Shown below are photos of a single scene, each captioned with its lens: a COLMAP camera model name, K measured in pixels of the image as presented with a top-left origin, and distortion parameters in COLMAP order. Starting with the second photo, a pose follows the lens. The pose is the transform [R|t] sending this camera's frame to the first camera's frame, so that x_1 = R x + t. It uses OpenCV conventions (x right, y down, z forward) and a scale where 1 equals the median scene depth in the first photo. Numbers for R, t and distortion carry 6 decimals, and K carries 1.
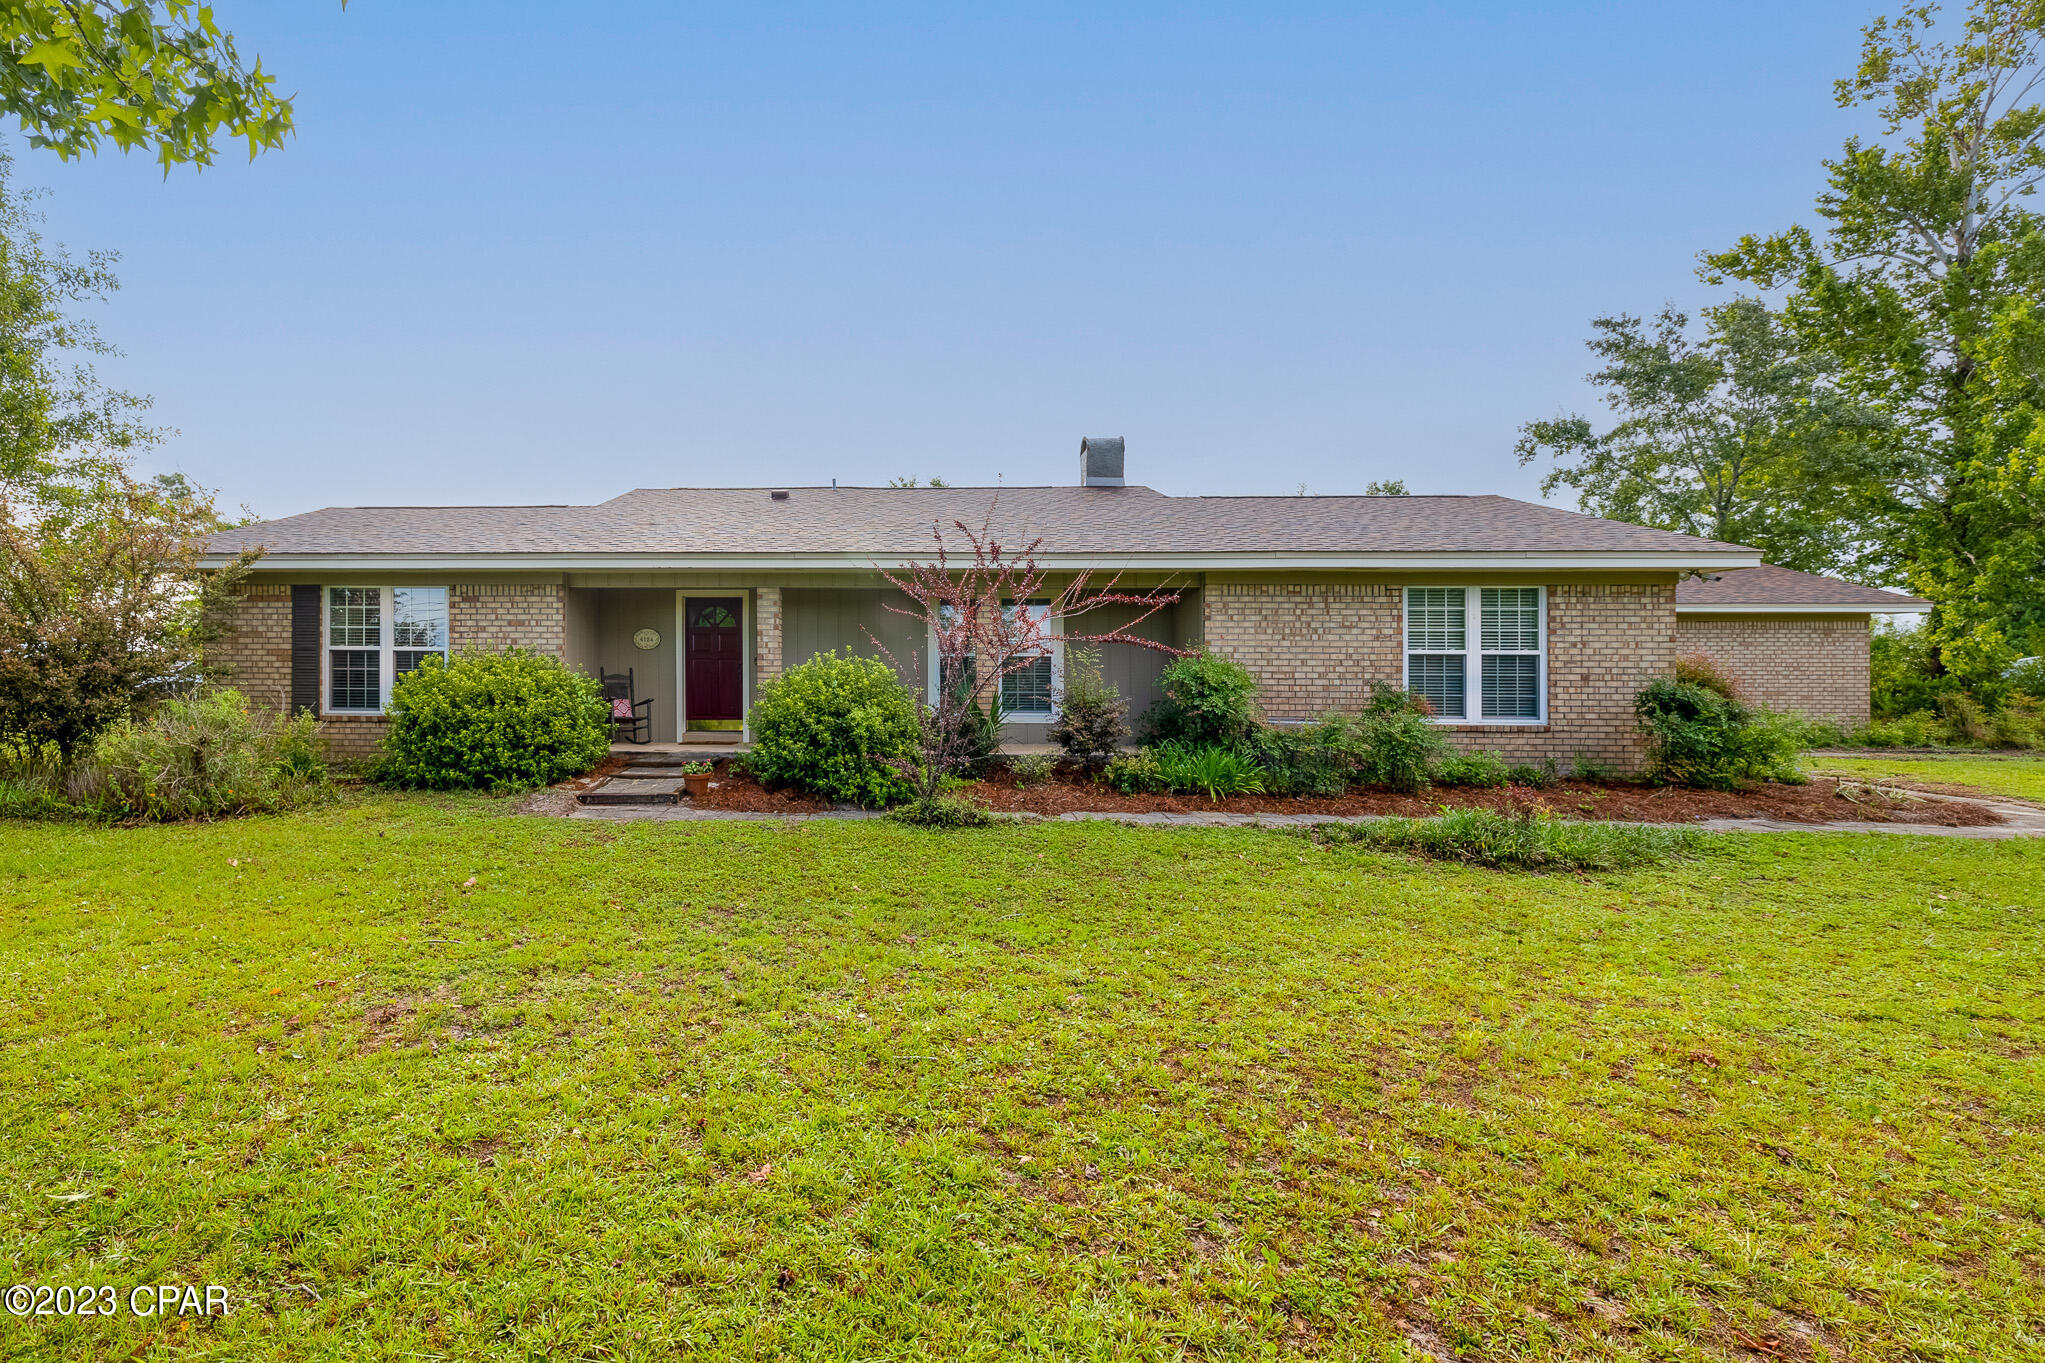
lens RADIAL K [[870.9, 0, 1020.3], [0, 870.9, 682.3], [0, 0, 1]] dist [-0.002297, -0.000159]
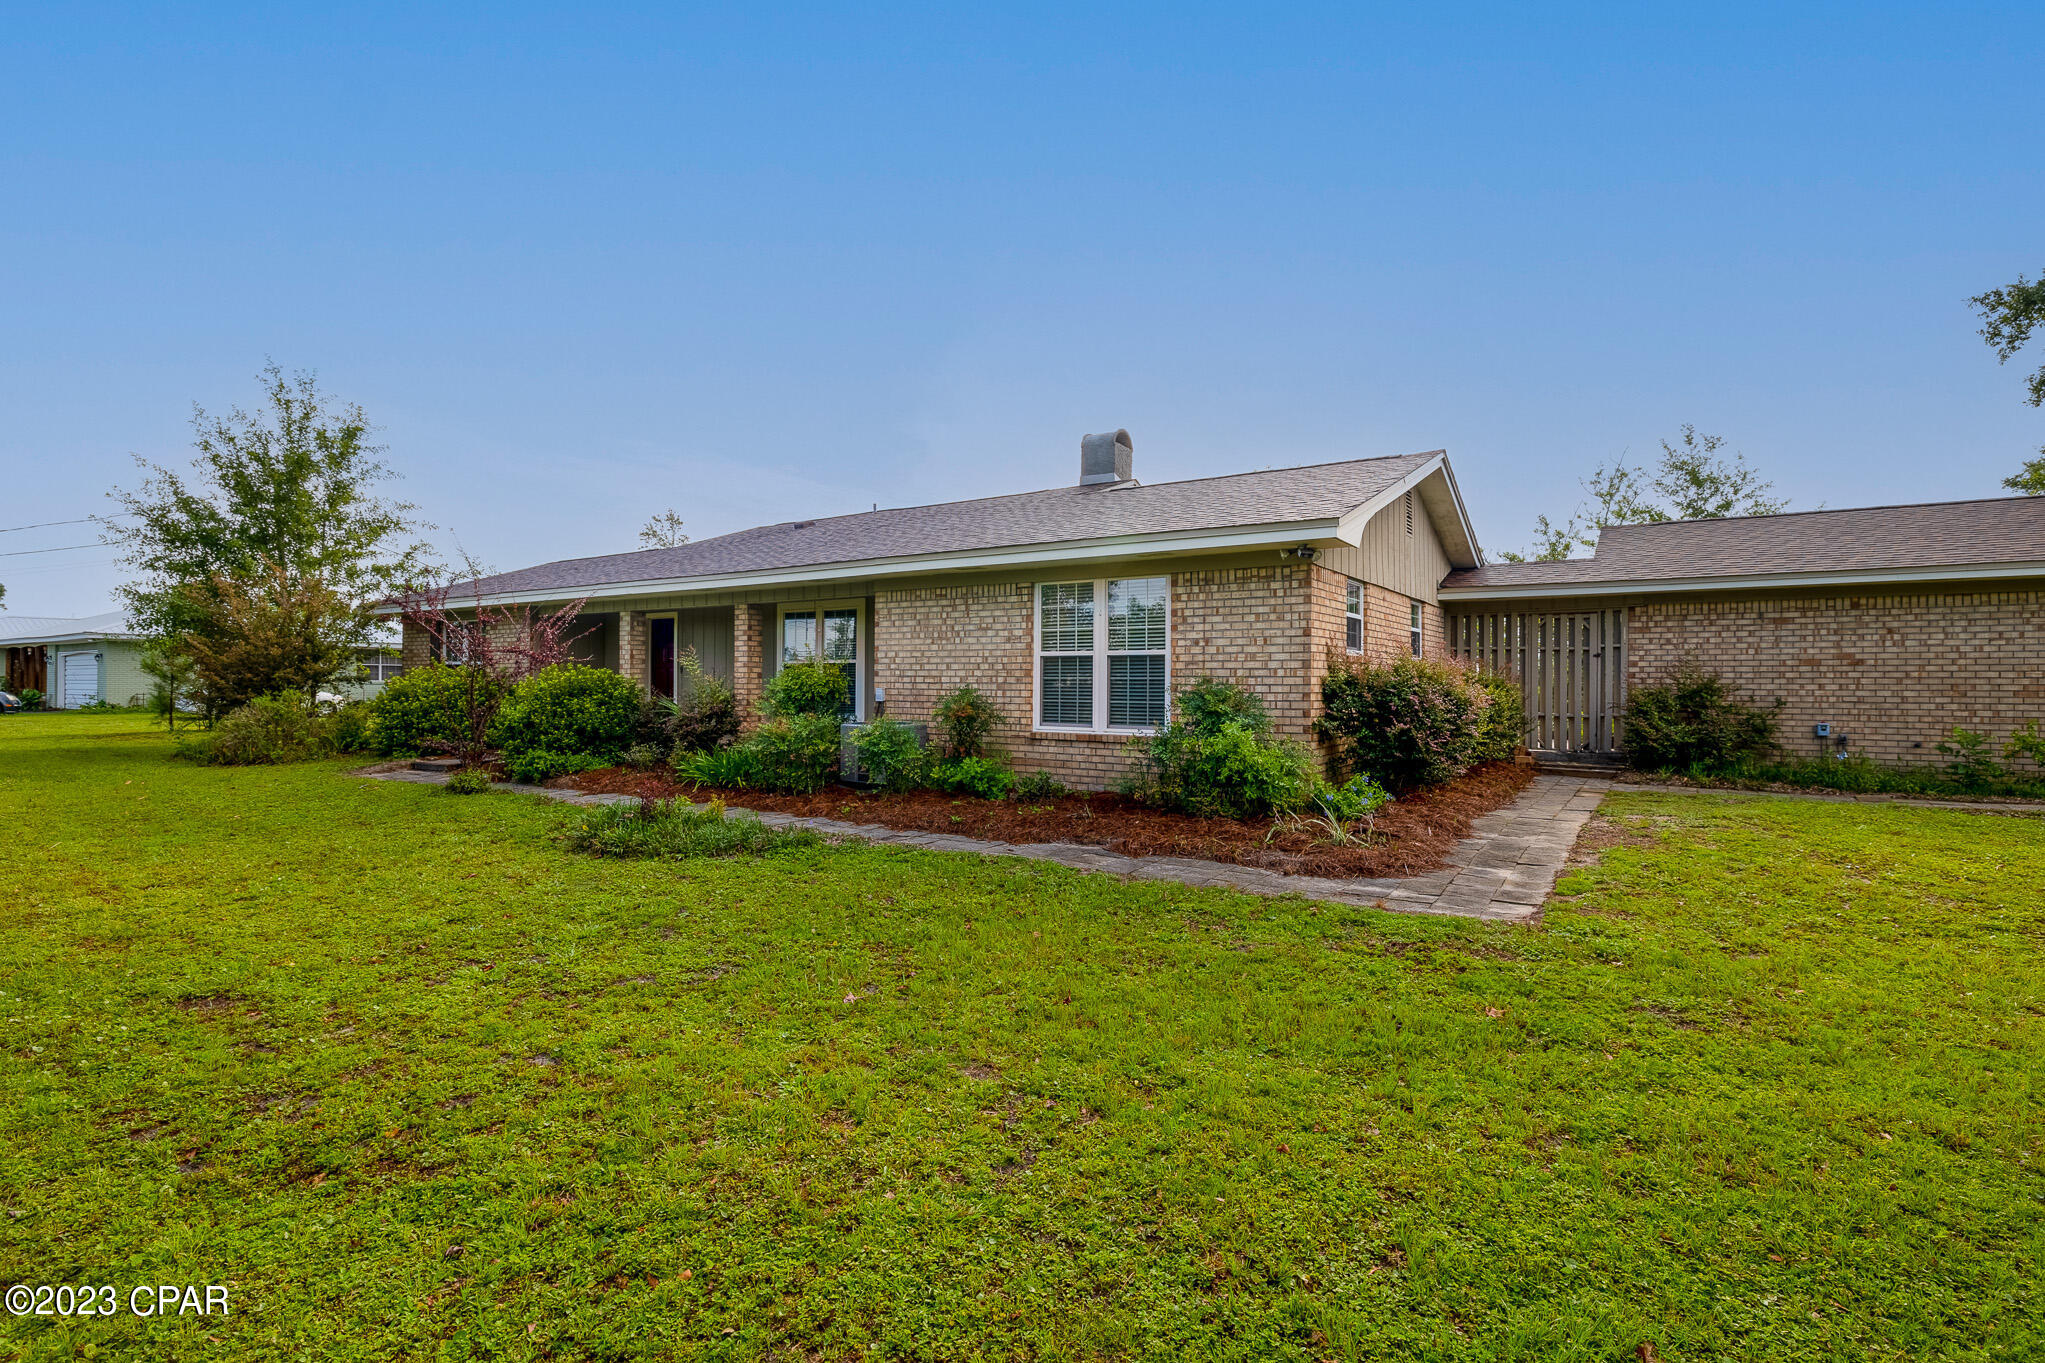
lens RADIAL K [[916.8, 0, 1006.8], [0, 916.8, 678.8], [0, 0, 1]] dist [-0.005339, -0.000539]
pose [[0.869411, -0.003676, -0.494075, 0.900359], [-0.002763, 0.999921, -0.012301, 0.003690], [0.494081, 0.012059, 0.869332, 0.133332]]
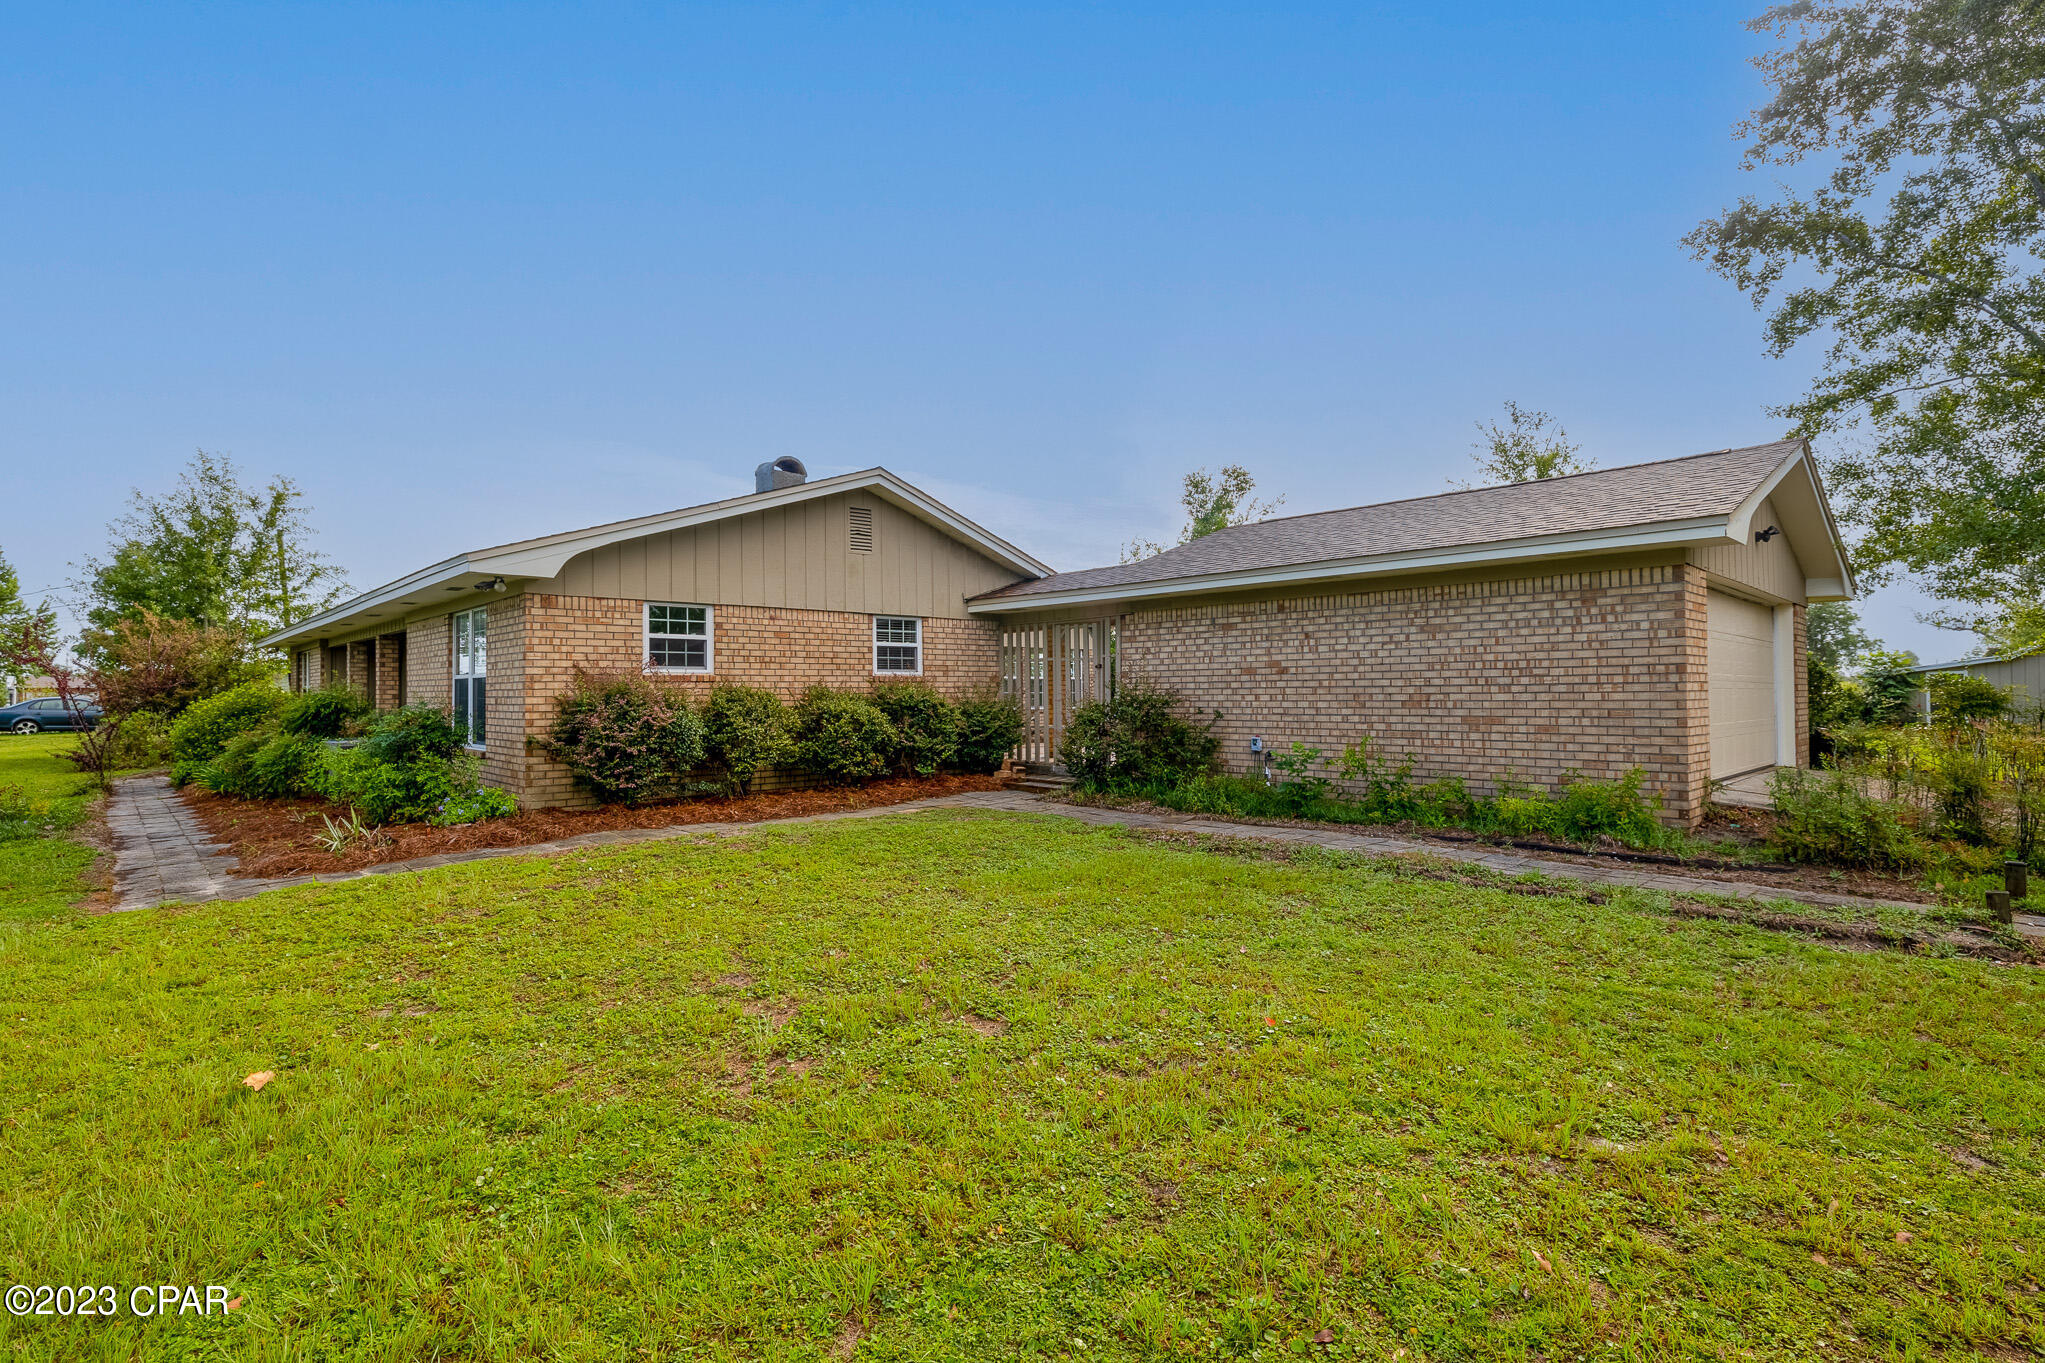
lens RADIAL K [[916.8, 0, 1020.5], [0, 916.8, 690.5], [0, 0, 1]] dist [-0.005339, -0.000539]
pose [[0.735262, -0.010872, -0.677696, 1.751013], [0.006925, 0.999940, -0.008527, -0.004061], [0.677748, 0.001577, 0.735293, 0.673472]]
